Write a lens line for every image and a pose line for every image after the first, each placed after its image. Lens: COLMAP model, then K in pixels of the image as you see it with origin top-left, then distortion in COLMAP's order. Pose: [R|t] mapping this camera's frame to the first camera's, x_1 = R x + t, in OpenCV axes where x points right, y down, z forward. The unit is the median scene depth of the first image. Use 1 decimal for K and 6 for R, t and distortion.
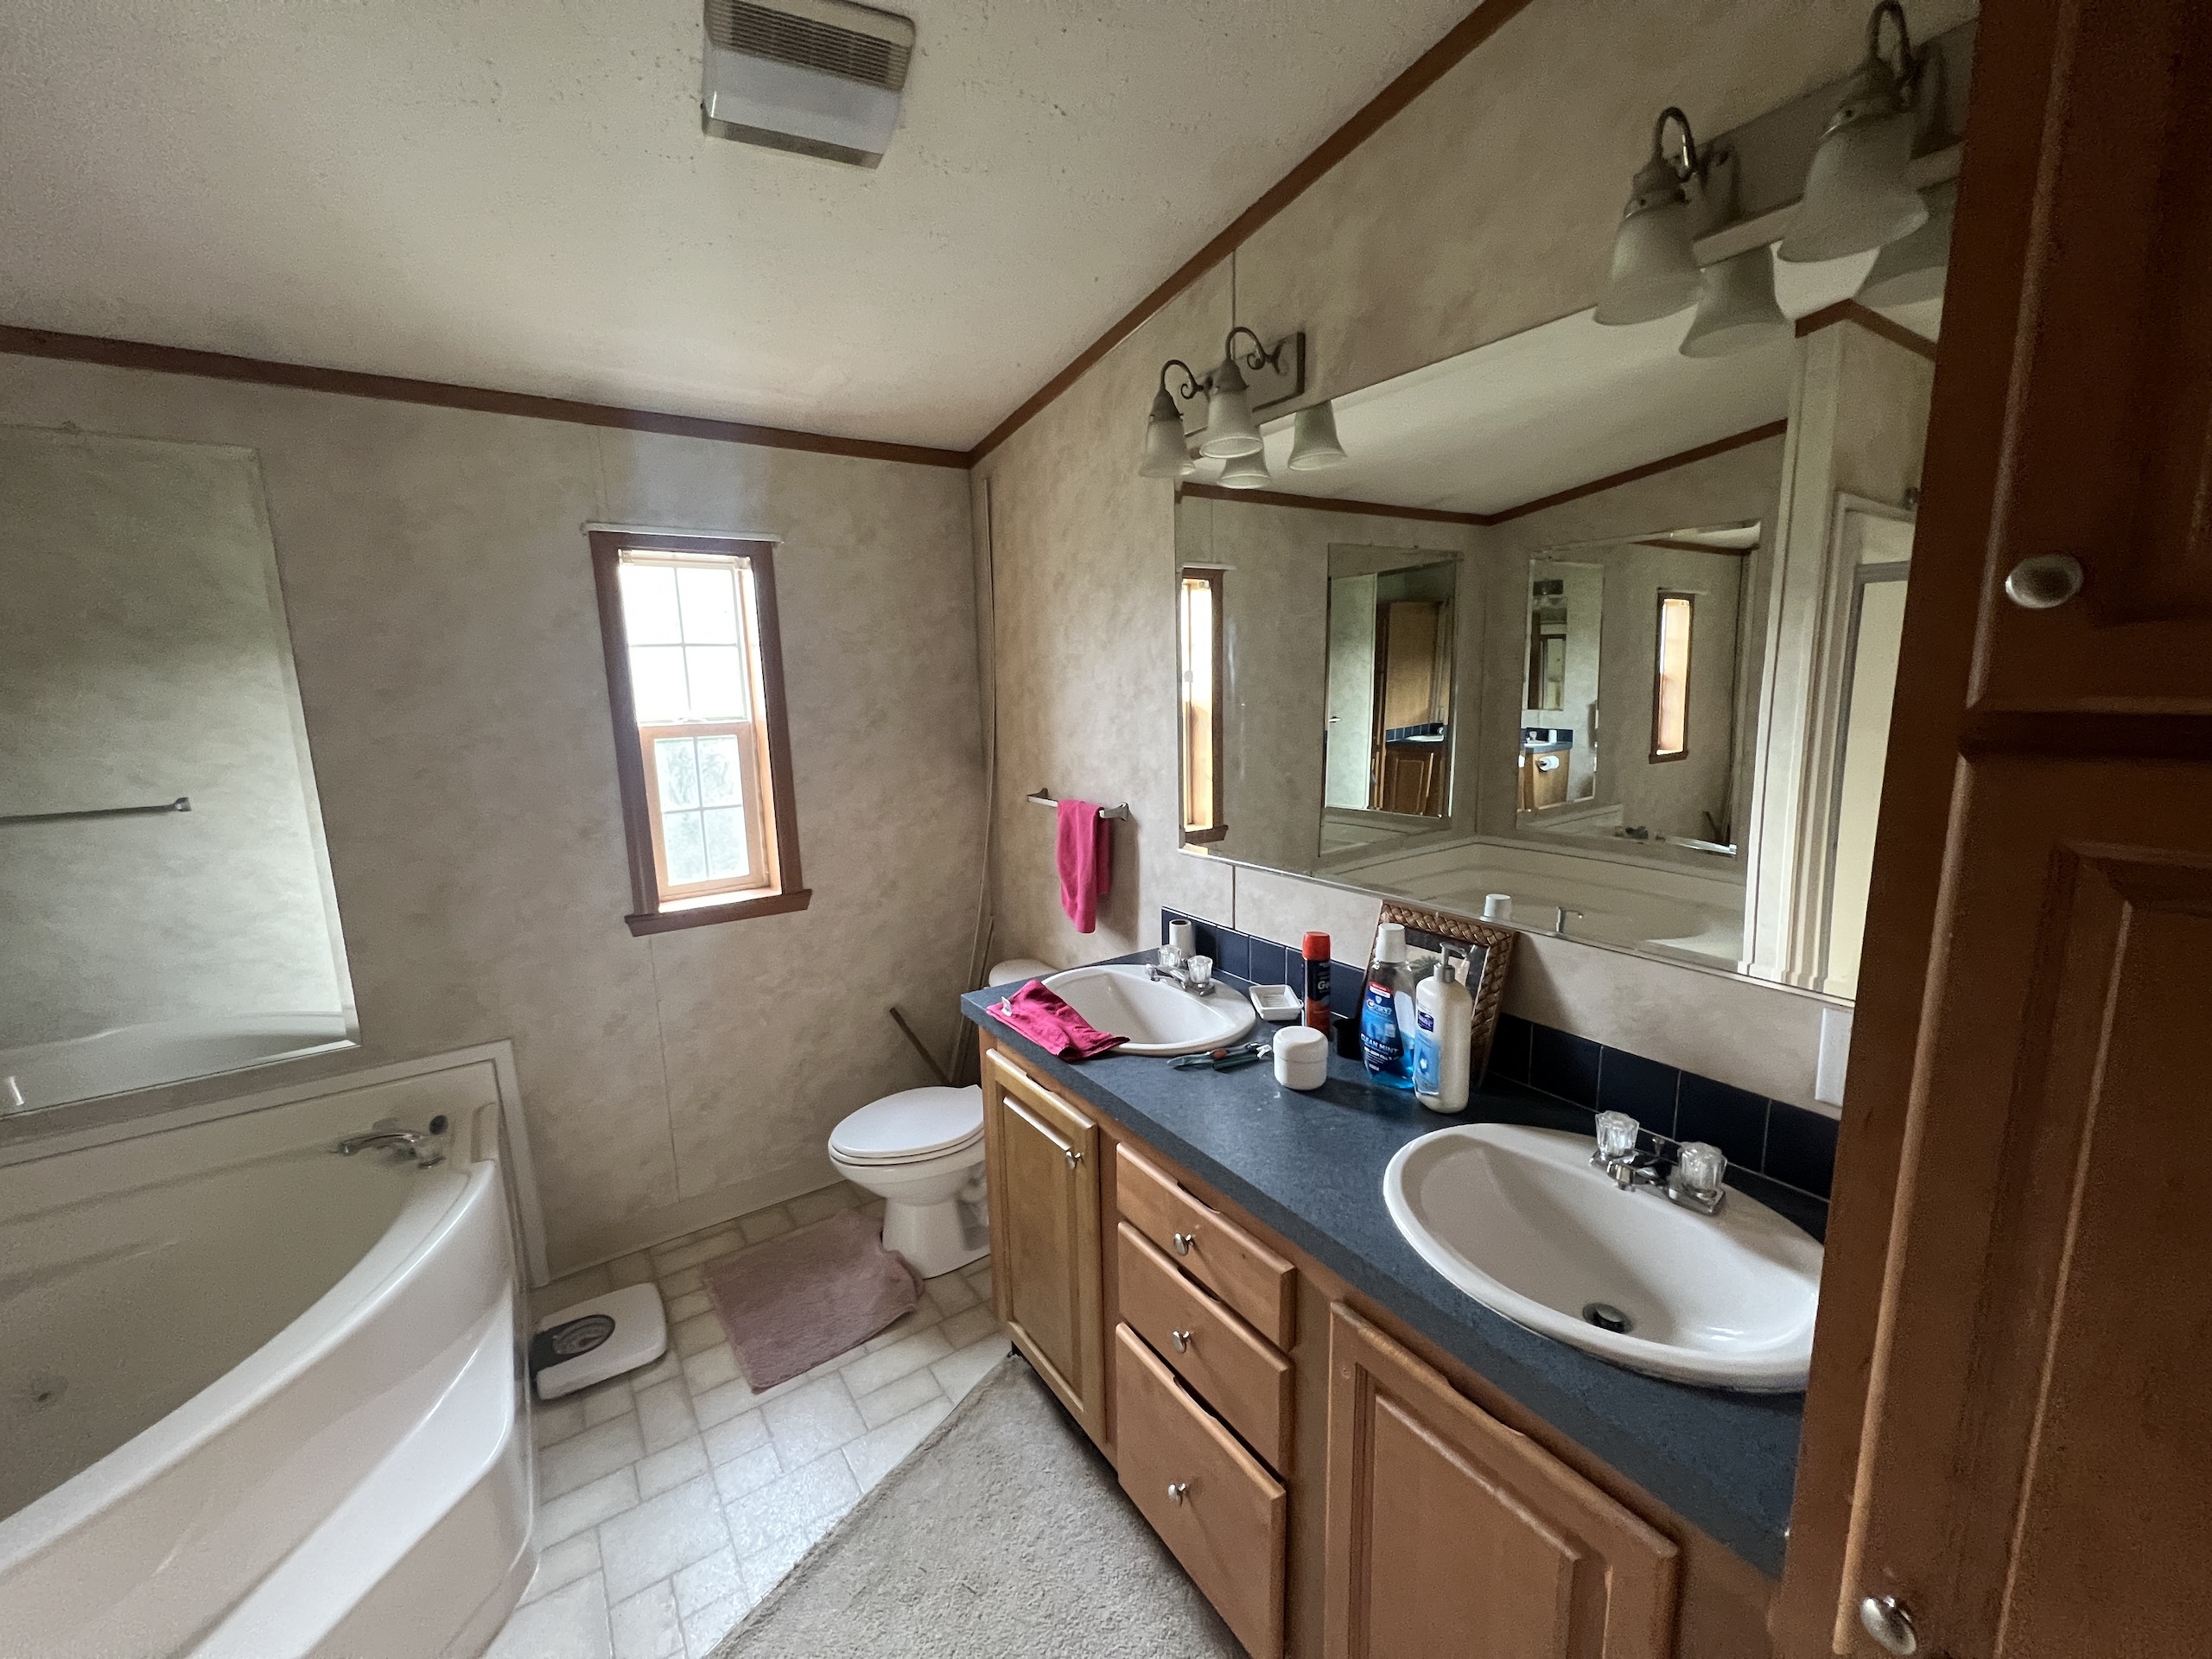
lens RADIAL K [[883.2, 0, 1106.0], [0, 883.2, 829.5], [0, 0, 1]] dist [0.000004, 0.000166]
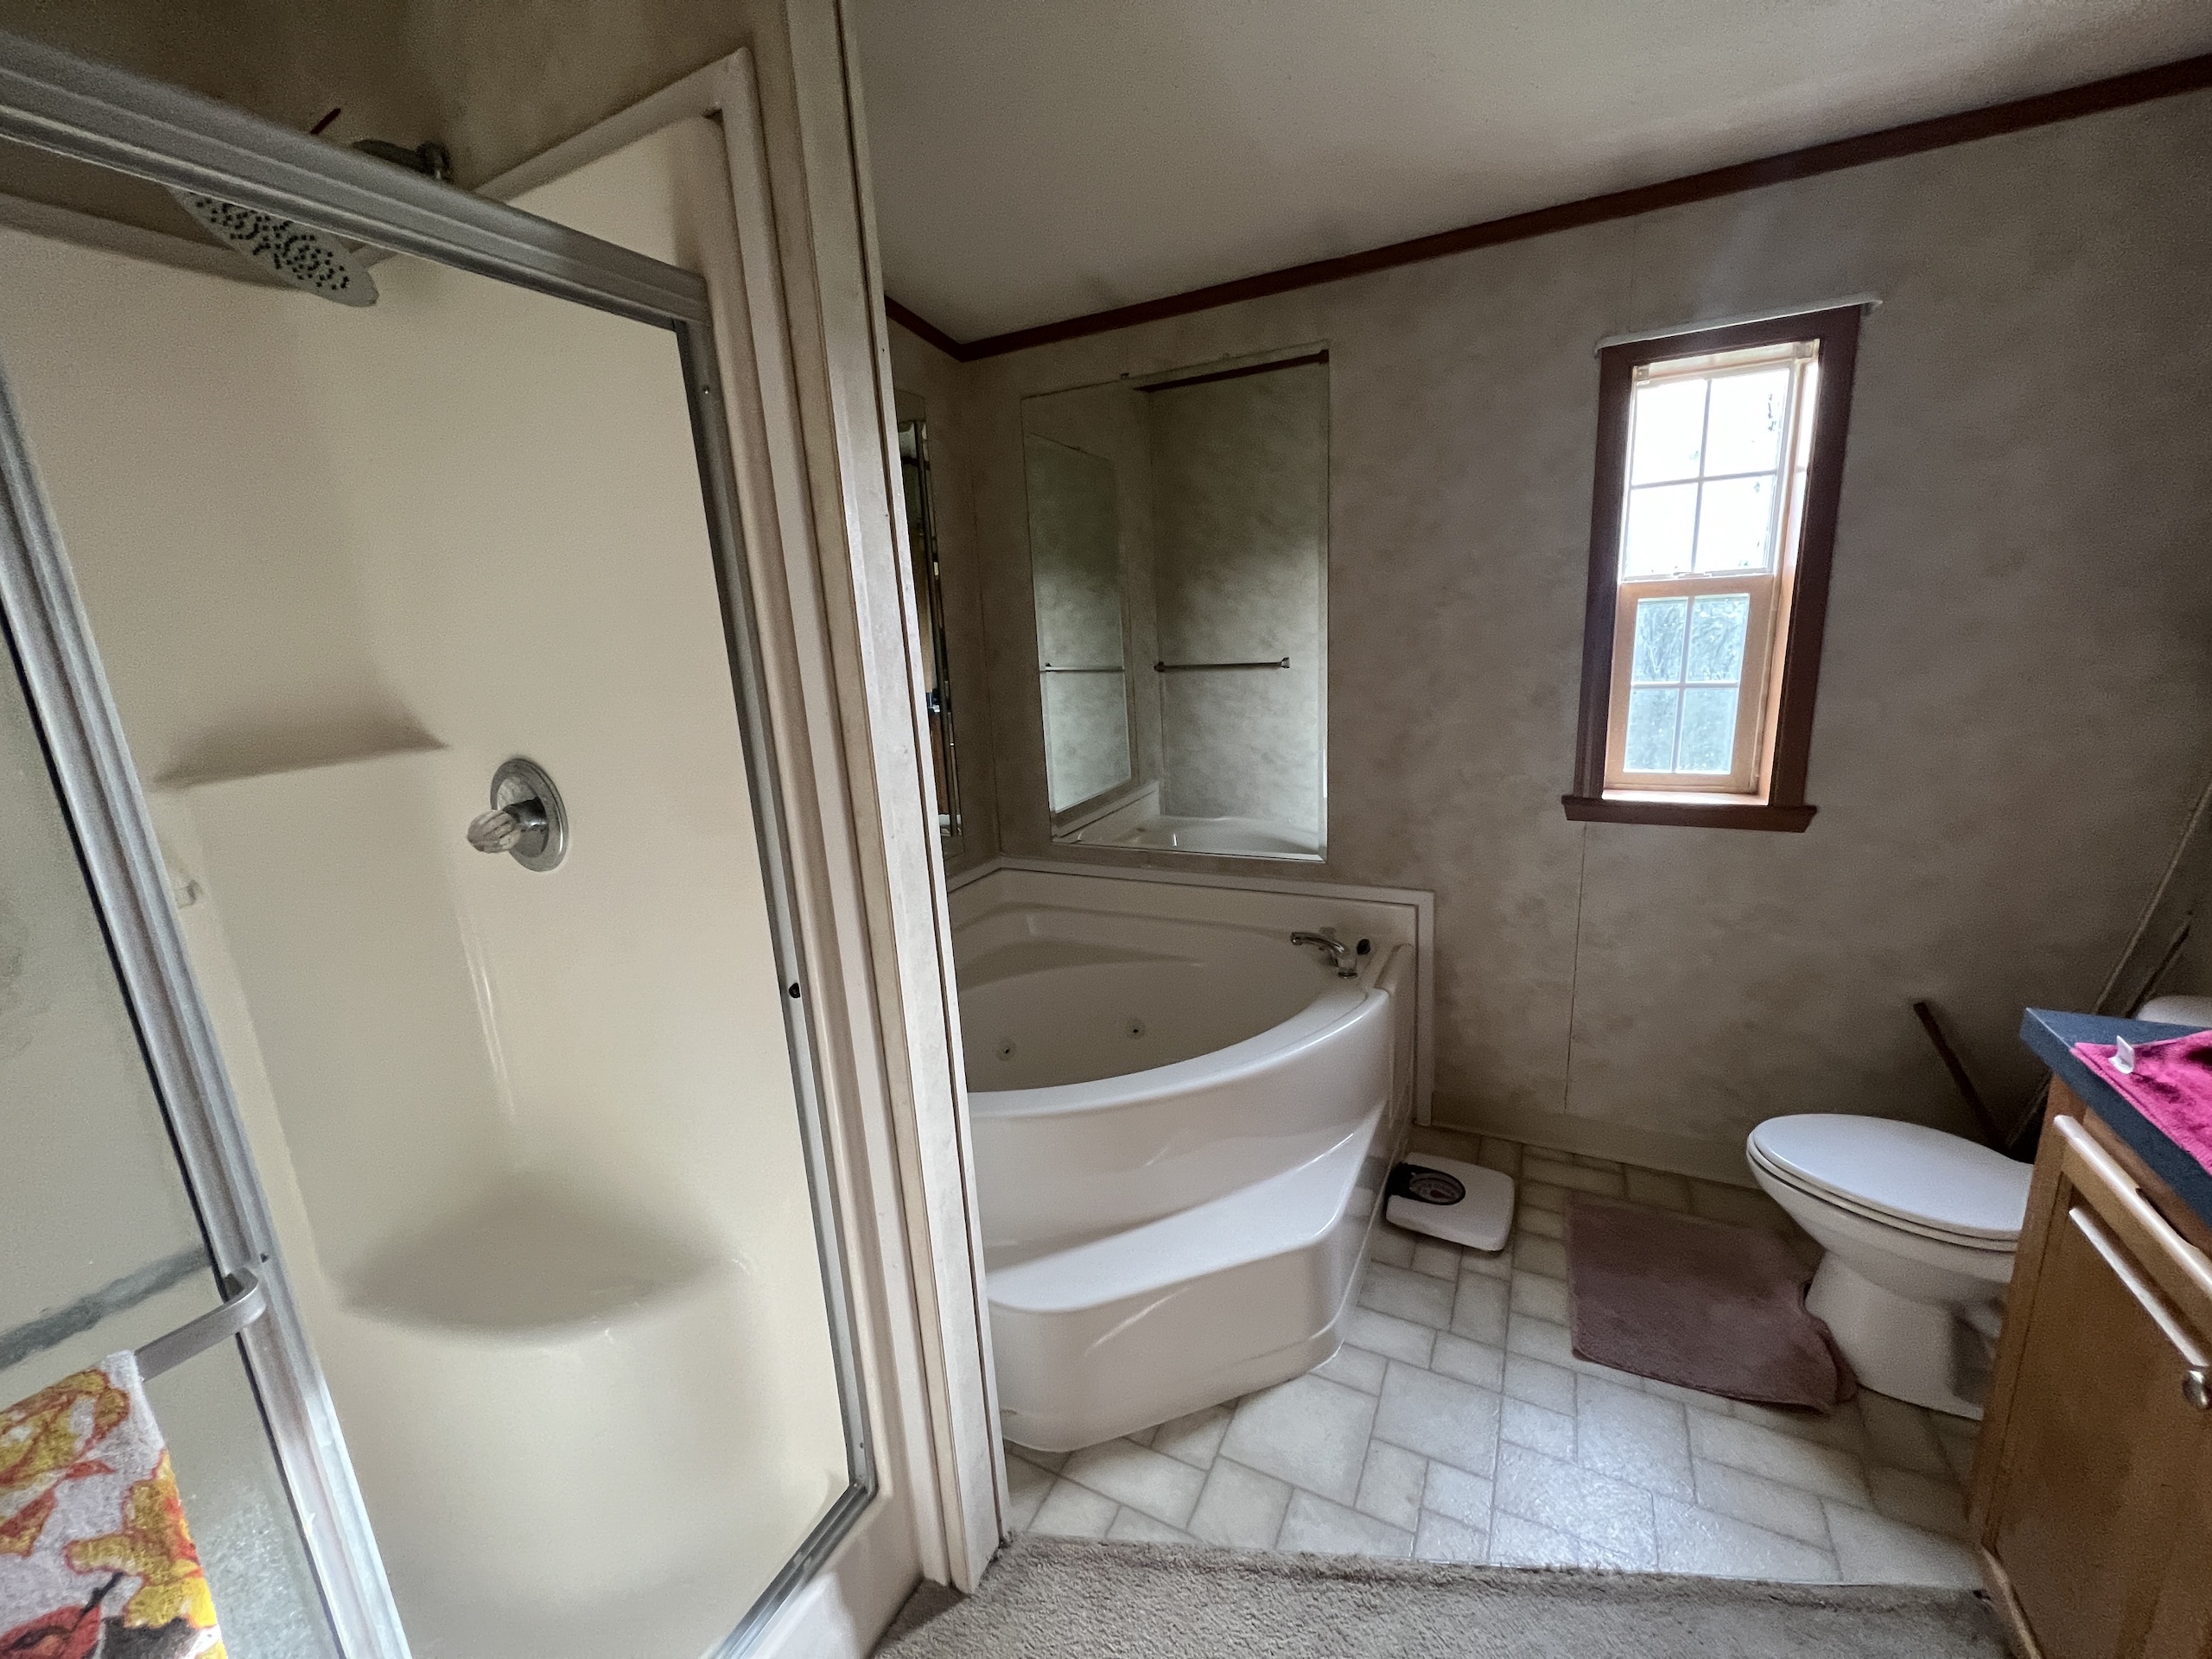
lens RADIAL K [[883.2, 0, 1106.0], [0, 883.2, 829.5], [0, 0, 1]] dist [0.000004, 0.000166]
pose [[0.473942, 0.197382, -0.858149, 0.024440], [-0.107805, 0.980228, 0.165922, 0.033909], [0.873932, 0.013875, 0.485850, 0.153114]]
